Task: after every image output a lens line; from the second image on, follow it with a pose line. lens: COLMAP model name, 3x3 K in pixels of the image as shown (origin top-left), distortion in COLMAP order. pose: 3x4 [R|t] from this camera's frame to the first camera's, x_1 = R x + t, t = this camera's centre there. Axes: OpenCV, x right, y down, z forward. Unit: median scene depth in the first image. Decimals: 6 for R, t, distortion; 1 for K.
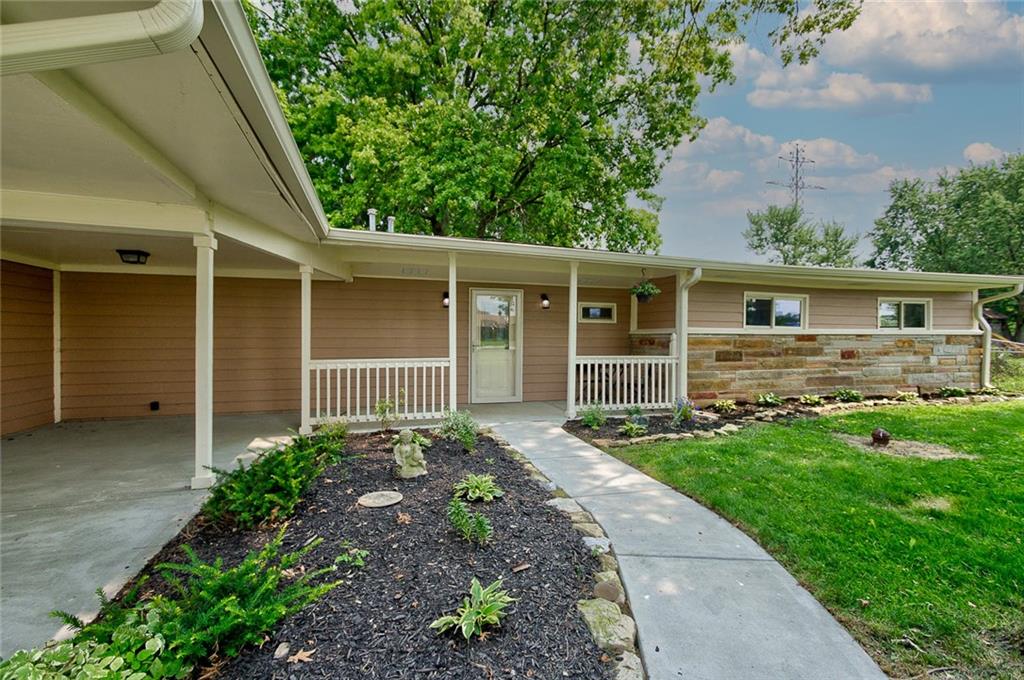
lens RADIAL K [[458.8, 0, 511.5], [0, 458.8, 341.4], [0, 0, 1]] dist [0.016607, -0.000060]
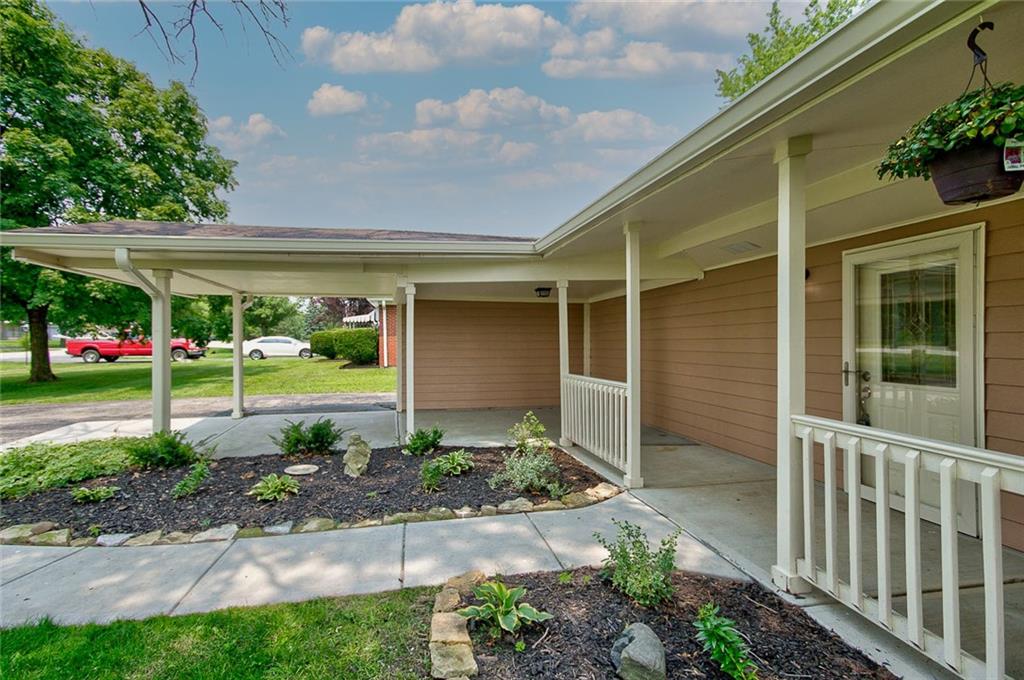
lens RADIAL K [[500.1, 0, 510.2], [0, 500.1, 336.8], [0, 0, 1]] dist [0.041689, 0.000306]
pose [[-0.101458, -0.024171, -0.994546, 0.446998], [-0.019260, 0.999565, -0.022328, -0.008170], [0.994653, 0.016890, -0.101880, 0.698615]]
